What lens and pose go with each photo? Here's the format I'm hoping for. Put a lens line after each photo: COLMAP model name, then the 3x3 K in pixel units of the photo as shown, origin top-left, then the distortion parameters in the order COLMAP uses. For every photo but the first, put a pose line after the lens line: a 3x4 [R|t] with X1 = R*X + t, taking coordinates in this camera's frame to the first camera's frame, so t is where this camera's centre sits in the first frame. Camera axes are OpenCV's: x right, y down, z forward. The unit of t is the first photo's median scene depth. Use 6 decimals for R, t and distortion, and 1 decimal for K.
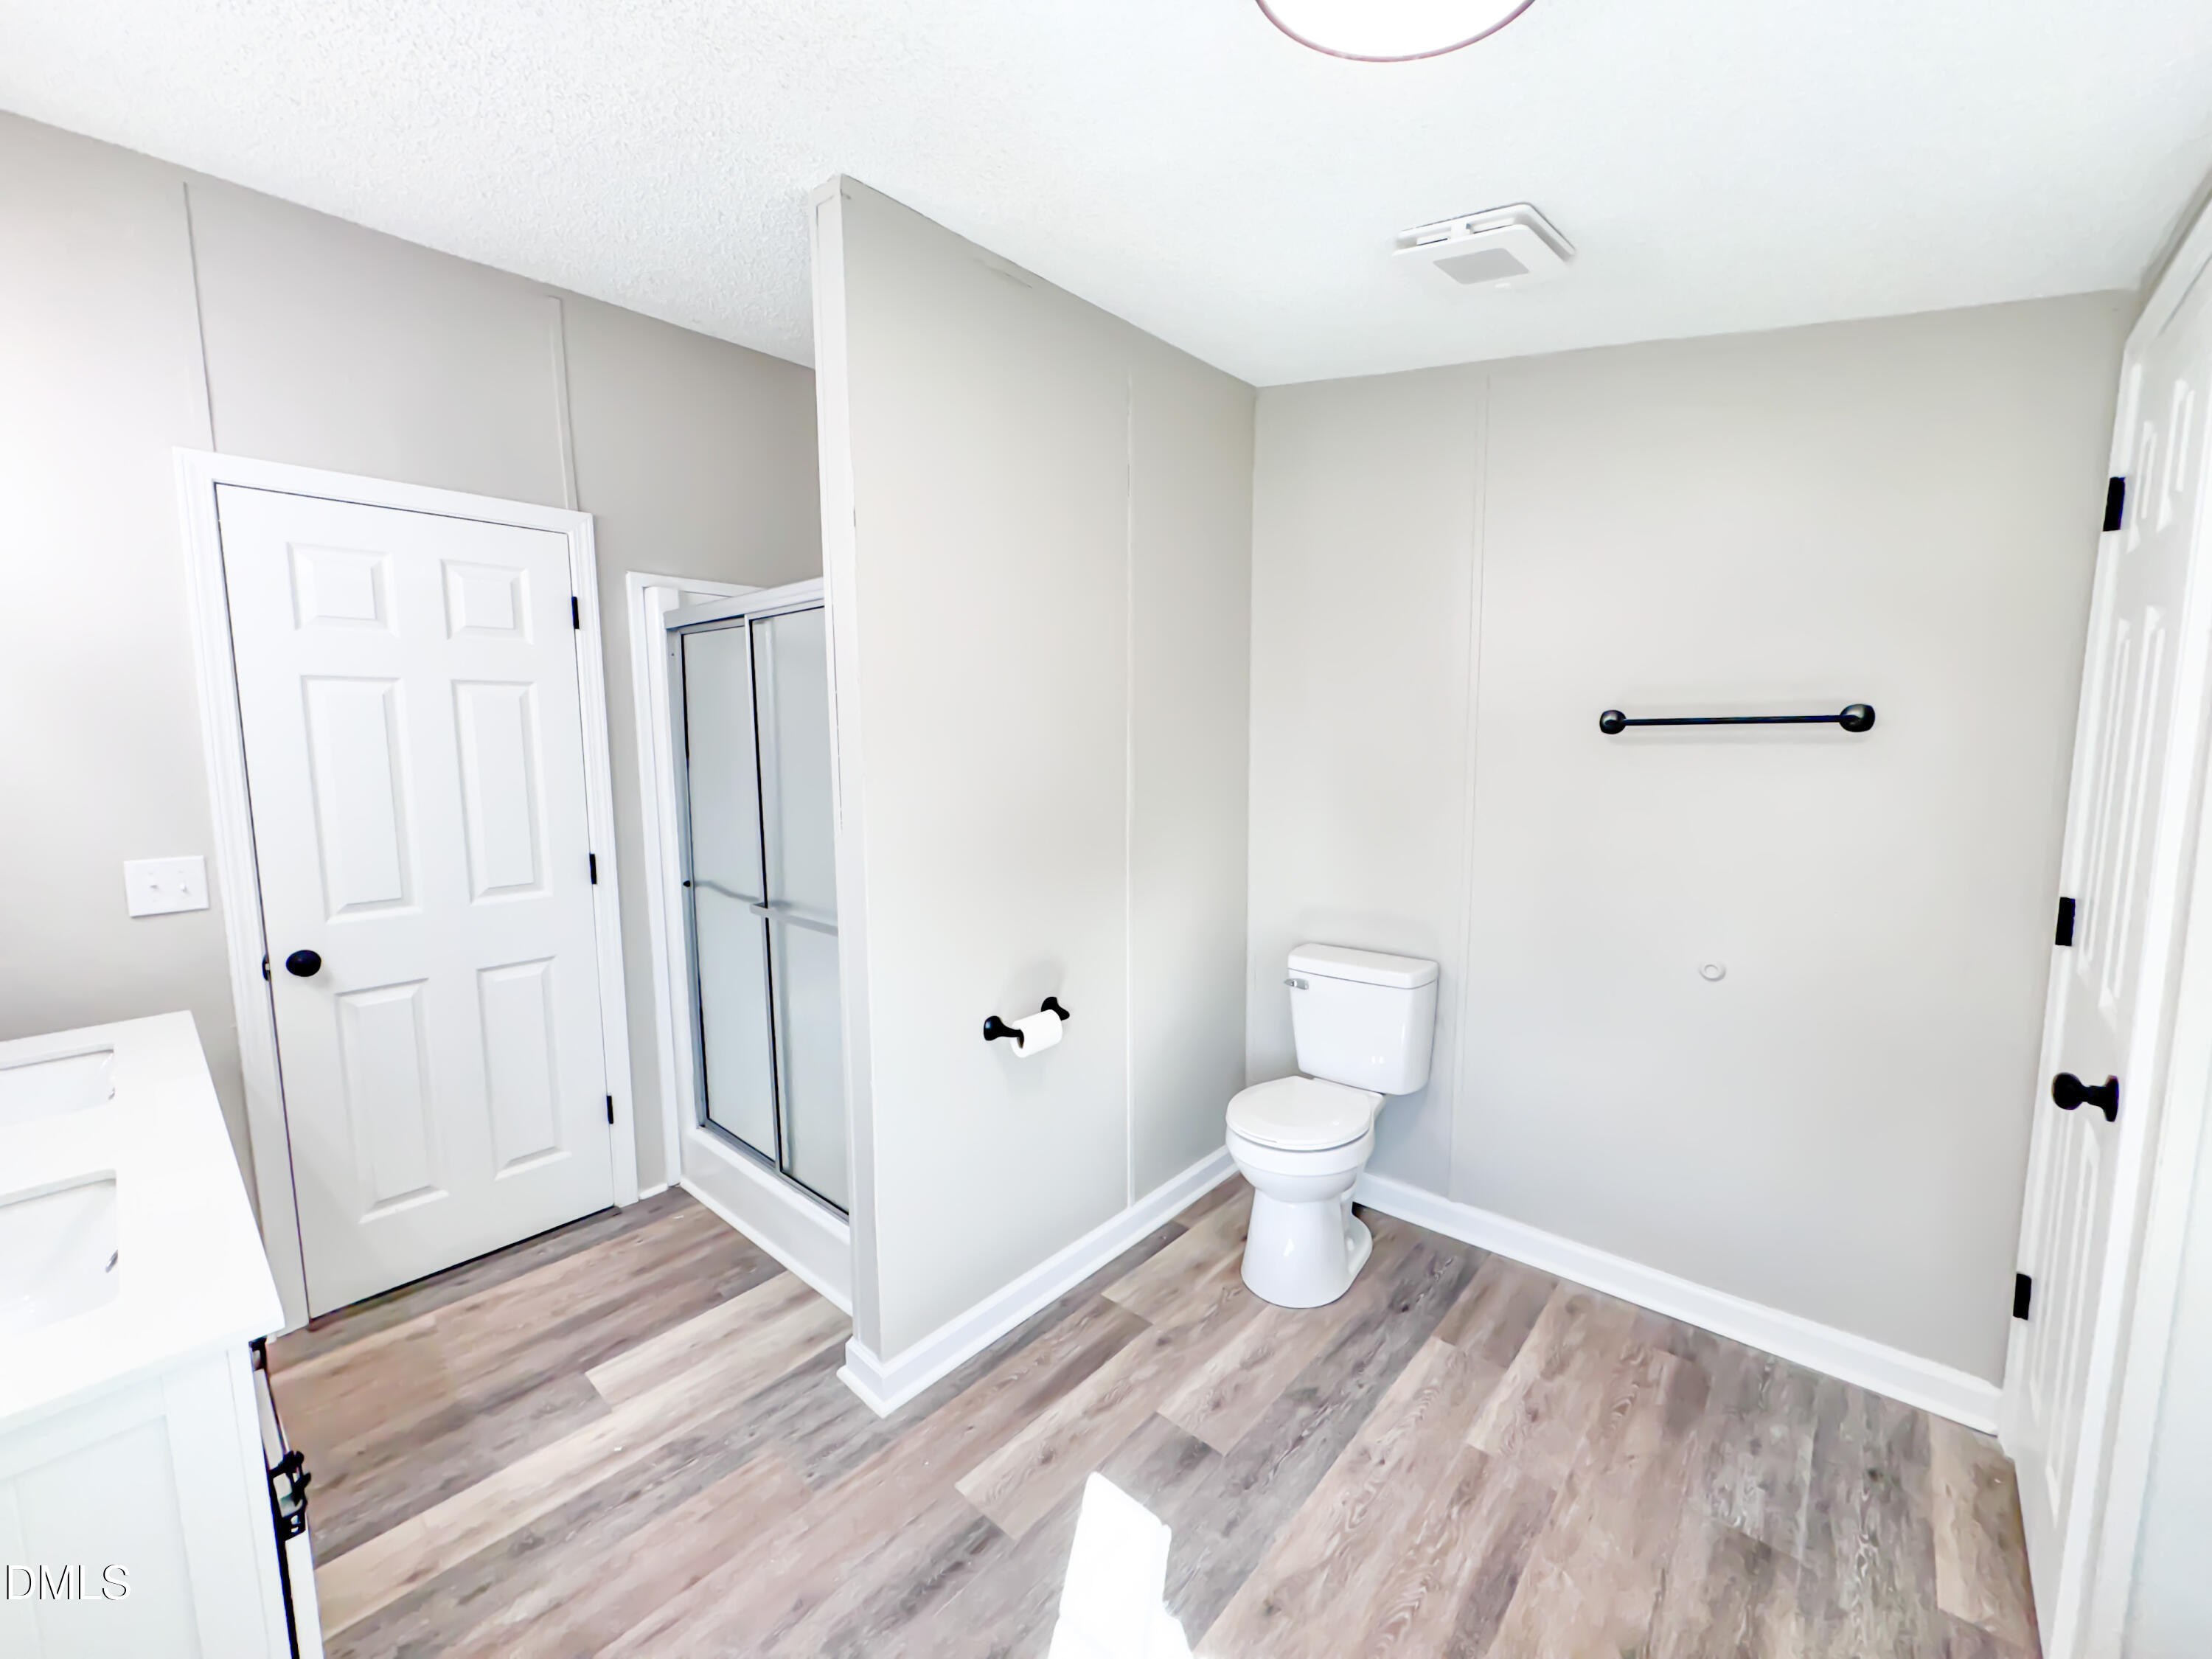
lens RADIAL K [[883.7, 0, 1103.7], [0, 883.7, 832.3], [0, 0, 1]] dist [0.003283, 0.000040]
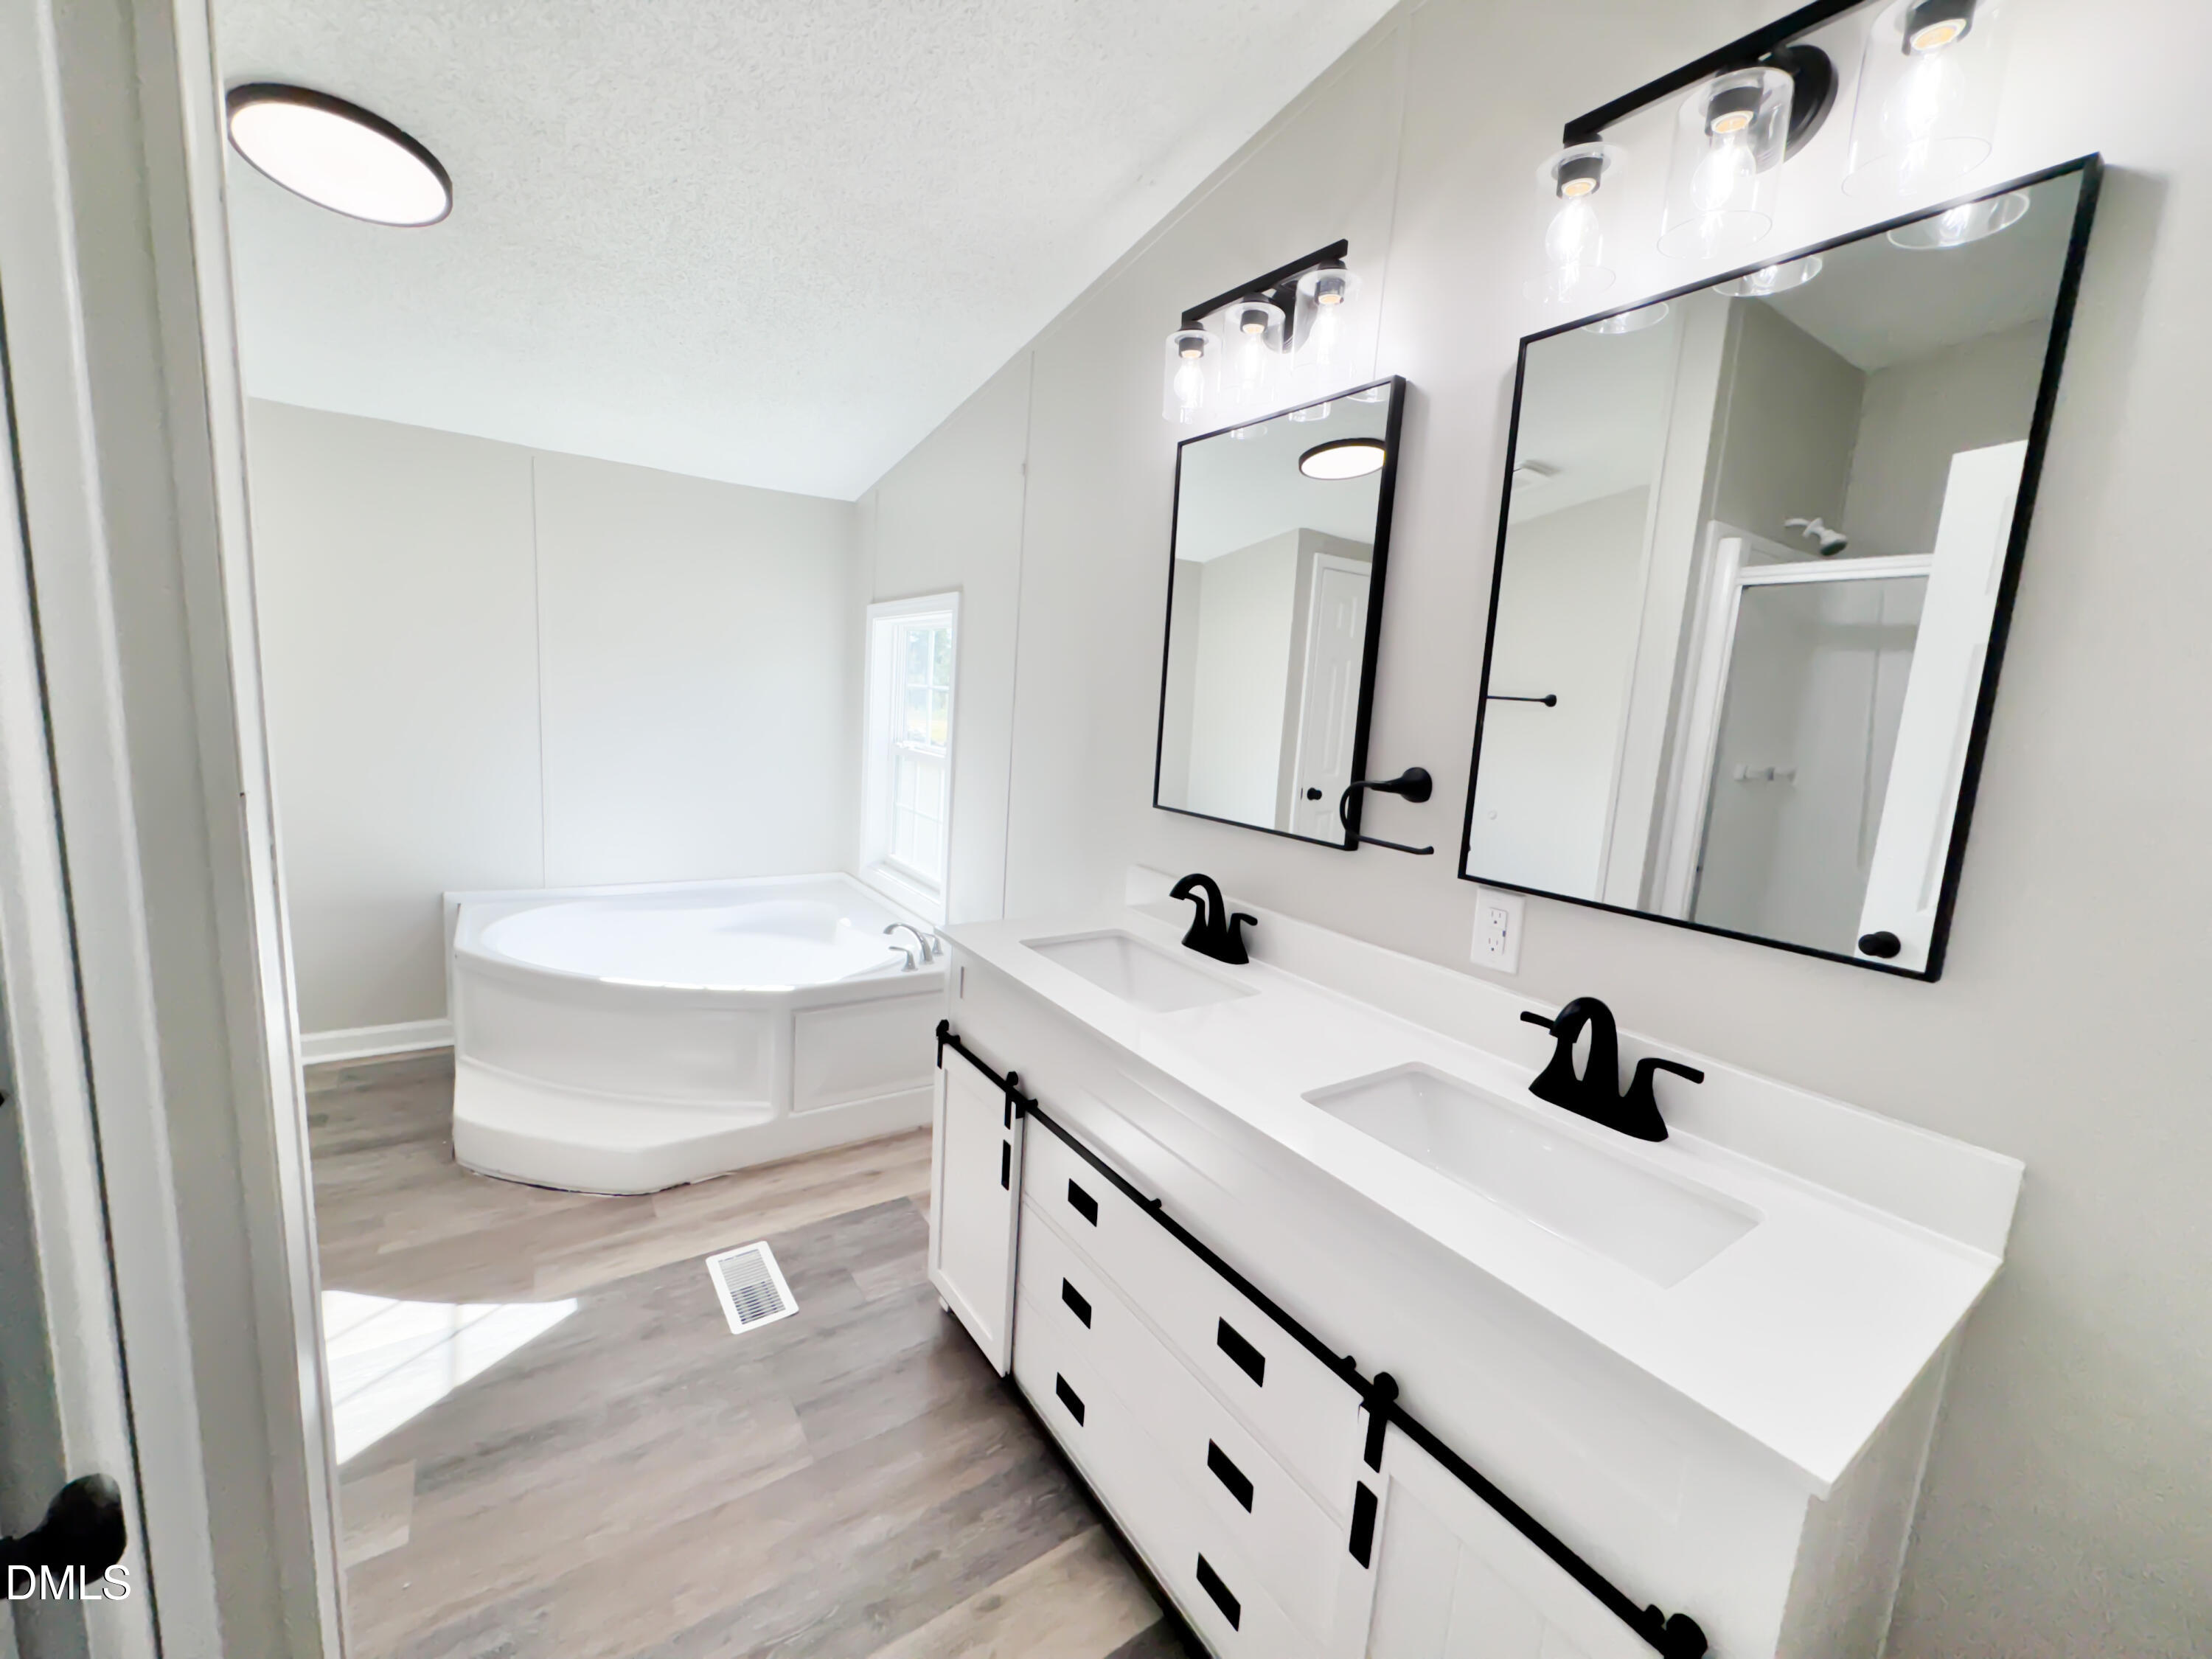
lens RADIAL K [[883.7, 0, 1107.9], [0, 883.7, 827.7], [0, 0, 1]] dist [0.003283, 0.000040]
pose [[-0.969322, -0.091569, 0.228099, -1.015784], [-0.031614, 0.966753, 0.253750, -0.128521], [-0.243751, 0.238755, -0.939990, 1.611465]]
